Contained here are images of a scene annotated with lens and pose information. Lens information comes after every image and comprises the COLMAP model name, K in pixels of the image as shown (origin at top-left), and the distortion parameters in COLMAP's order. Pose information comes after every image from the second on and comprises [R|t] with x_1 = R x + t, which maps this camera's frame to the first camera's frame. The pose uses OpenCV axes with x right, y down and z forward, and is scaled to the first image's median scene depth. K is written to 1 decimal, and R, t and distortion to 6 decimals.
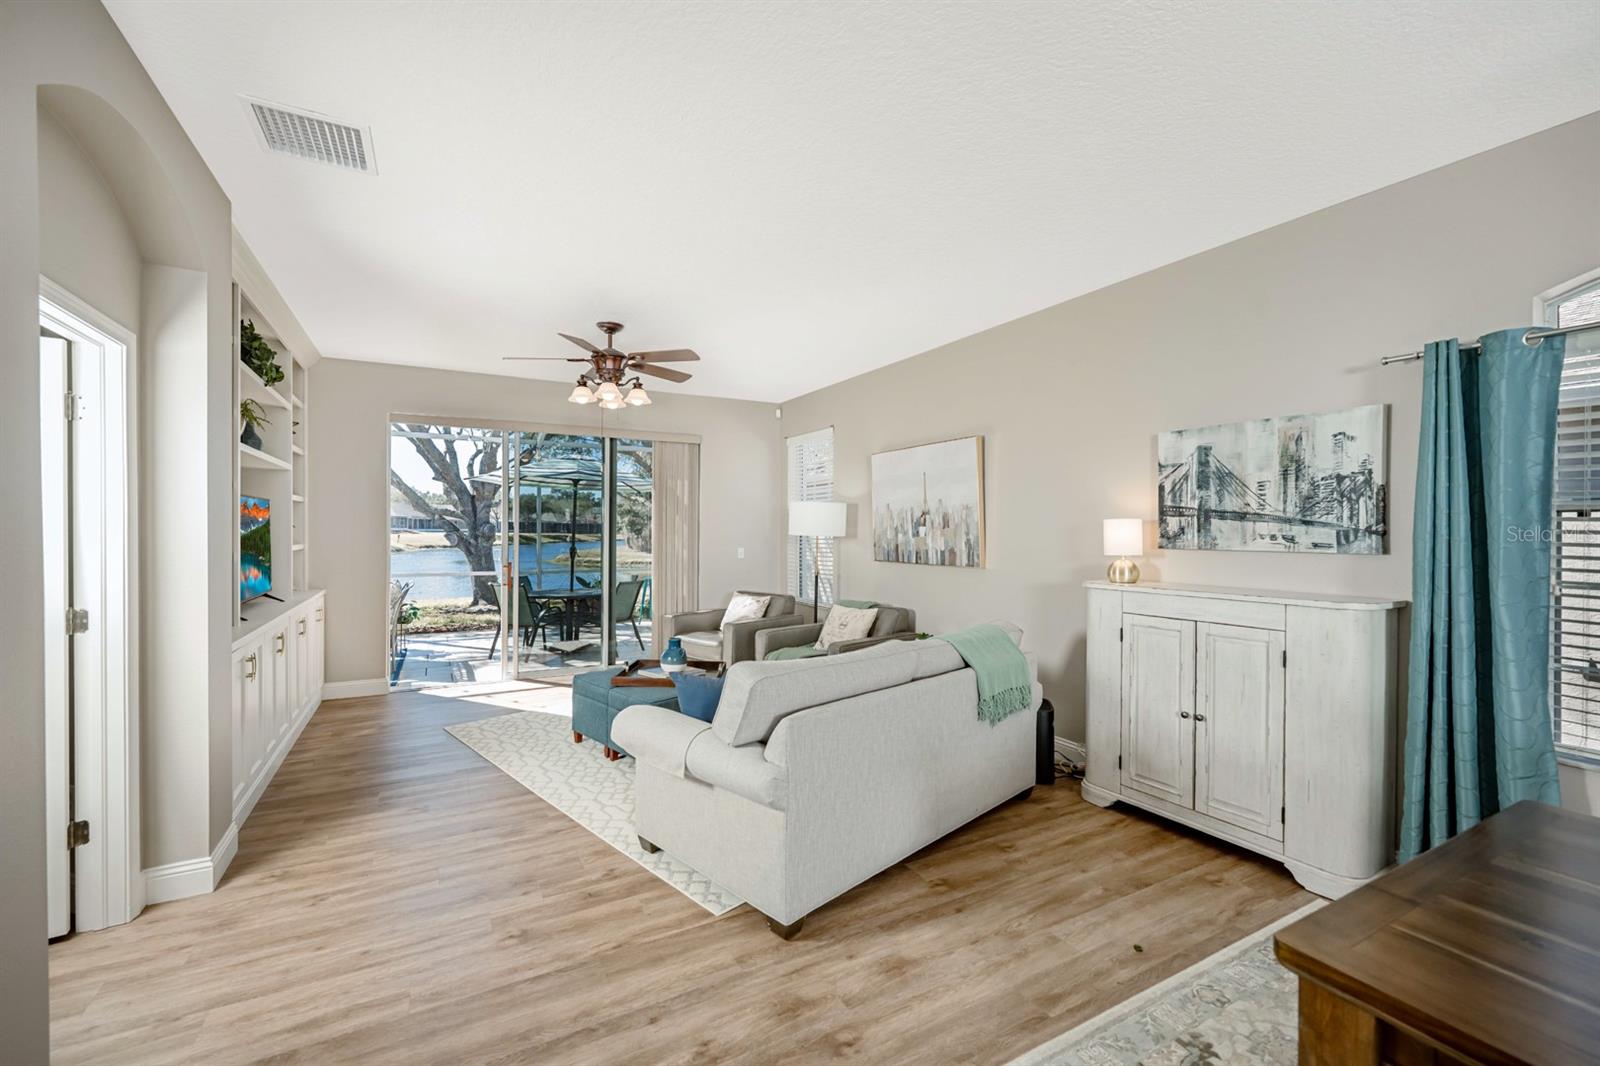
lens RADIAL K [[606.3, 0, 823.7], [0, 606.3, 532.2], [0, 0, 1]] dist [0.000338, 0.000049]
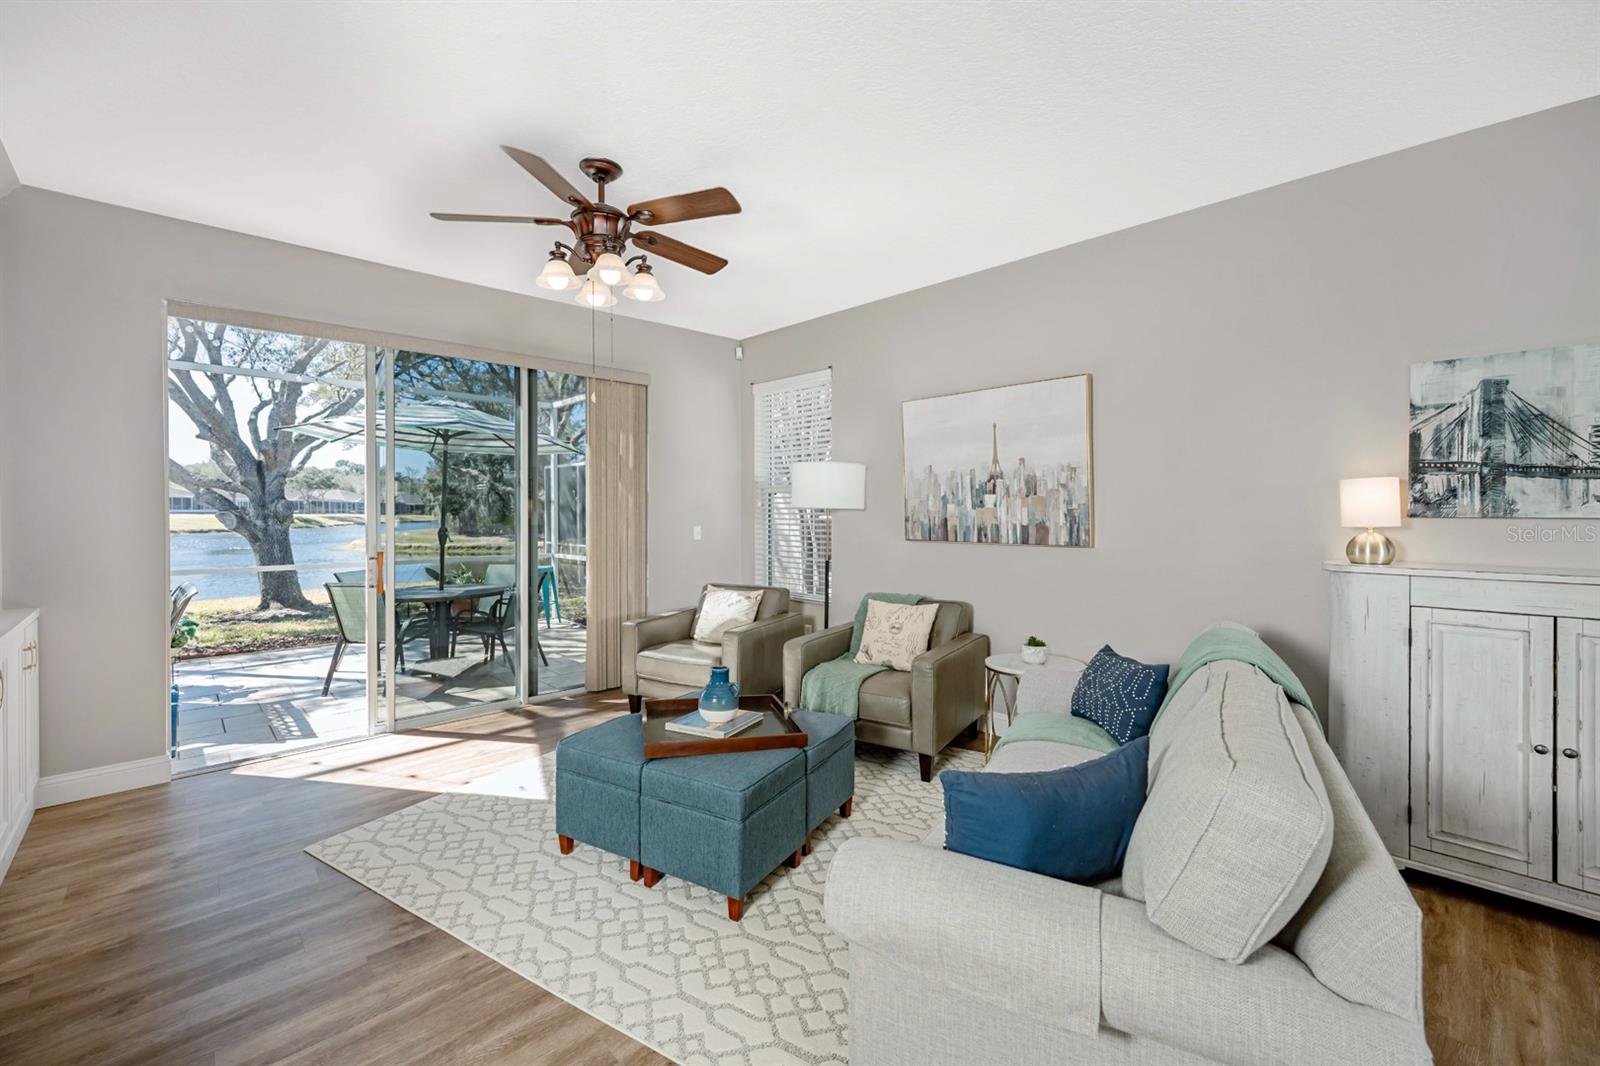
lens RADIAL K [[644.2, 0, 808.2], [0, 644.2, 512.0], [0, 0, 1]] dist [-0.000109, -0.000167]
pose [[0.978650, -0.007651, 0.205390, -0.248043], [0.006932, 0.999967, 0.004221, 0.008442], [-0.205416, -0.002707, 0.978671, 0.273742]]
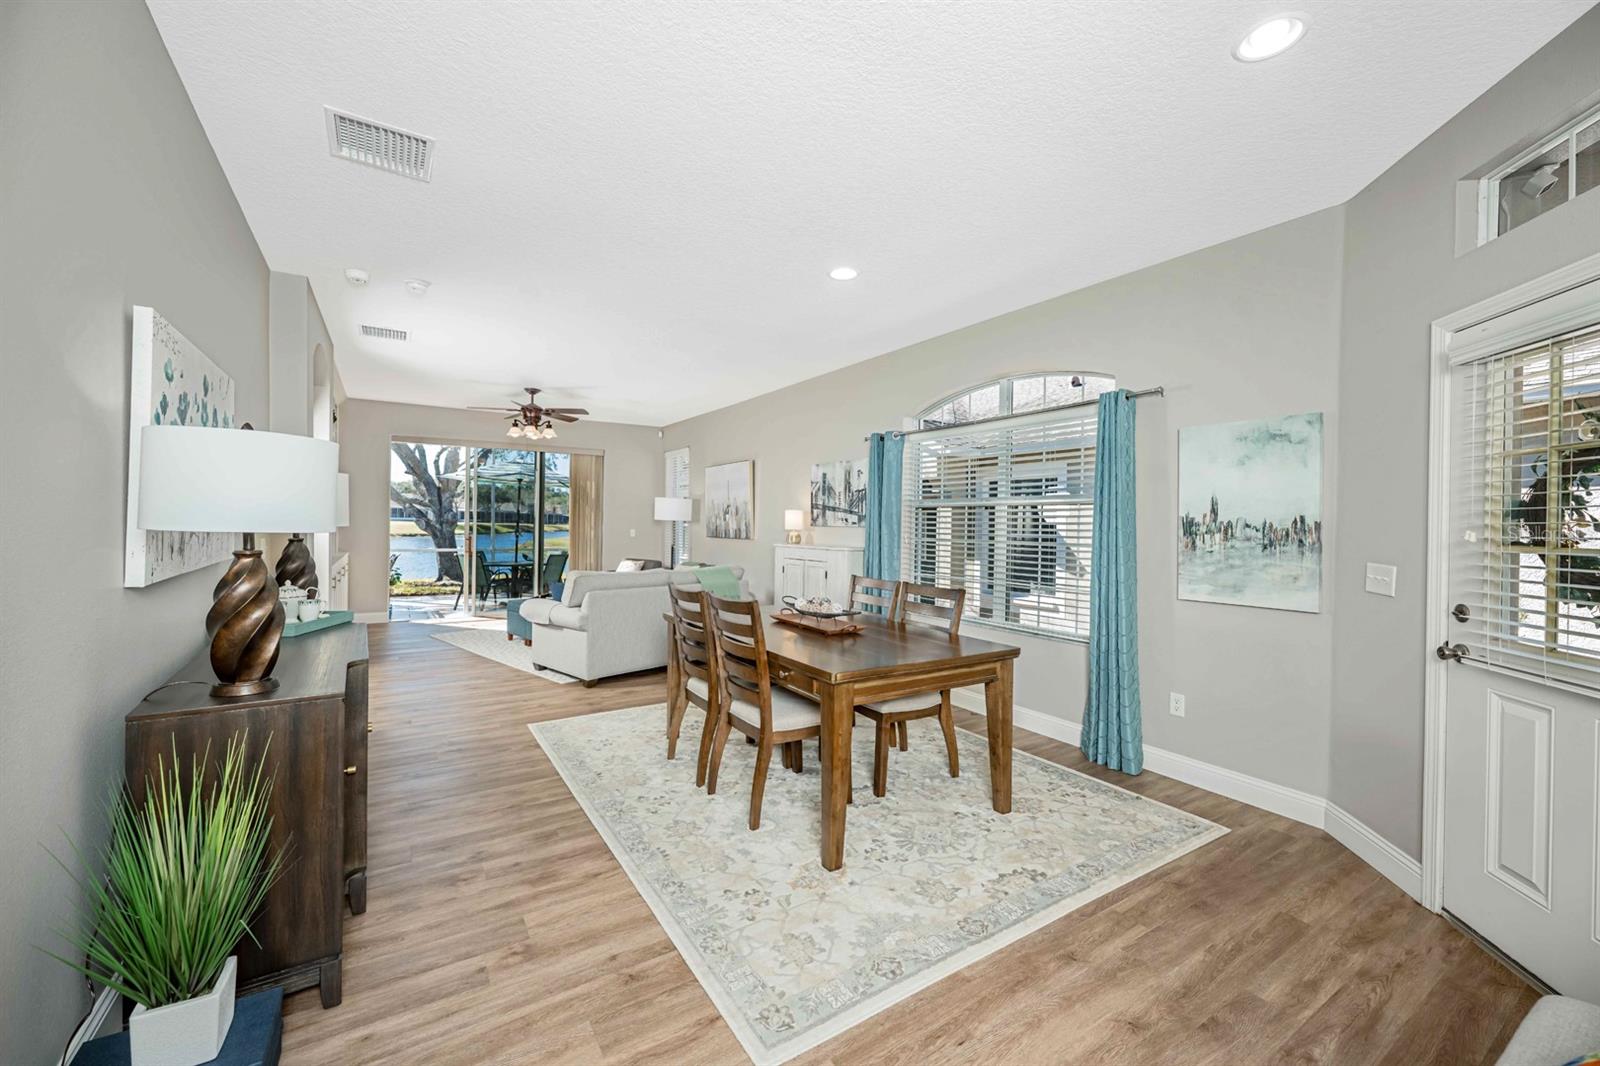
lens RADIAL K [[652.0, 0, 800.0], [0, 652.0, 533.0], [0, 0, 1]] dist [-0.002907, -0.000302]
pose [[0.999912, 0.011470, -0.006698, 0.388700], [-0.011404, 0.999887, 0.009821, 0.021486], [0.006810, -0.009743, 0.999929, -0.762542]]
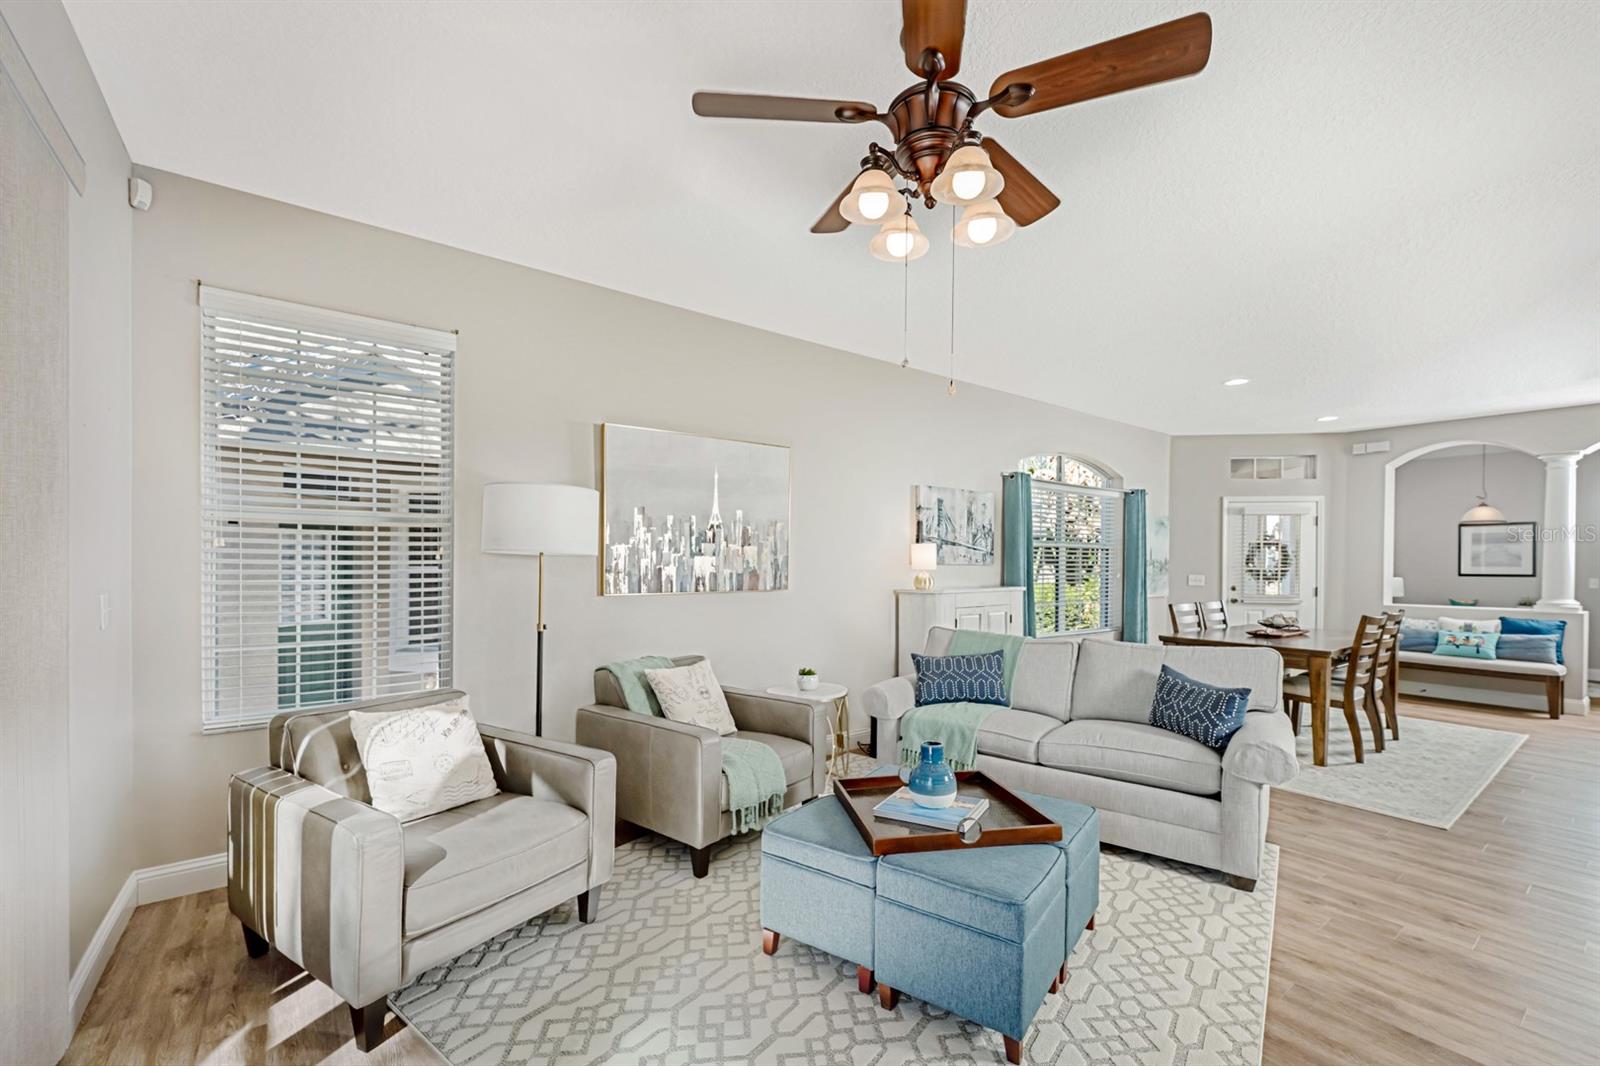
lens RADIAL K [[652.0, 0, 800.0], [0, 652.0, 533.0], [0, 0, 1]] dist [-0.002907, -0.000302]
pose [[-0.093658, 0.041363, 0.994745, -0.726880], [0.001102, 0.999140, -0.041442, 0.012640], [-0.995604, -0.002785, -0.093623, 1.046389]]
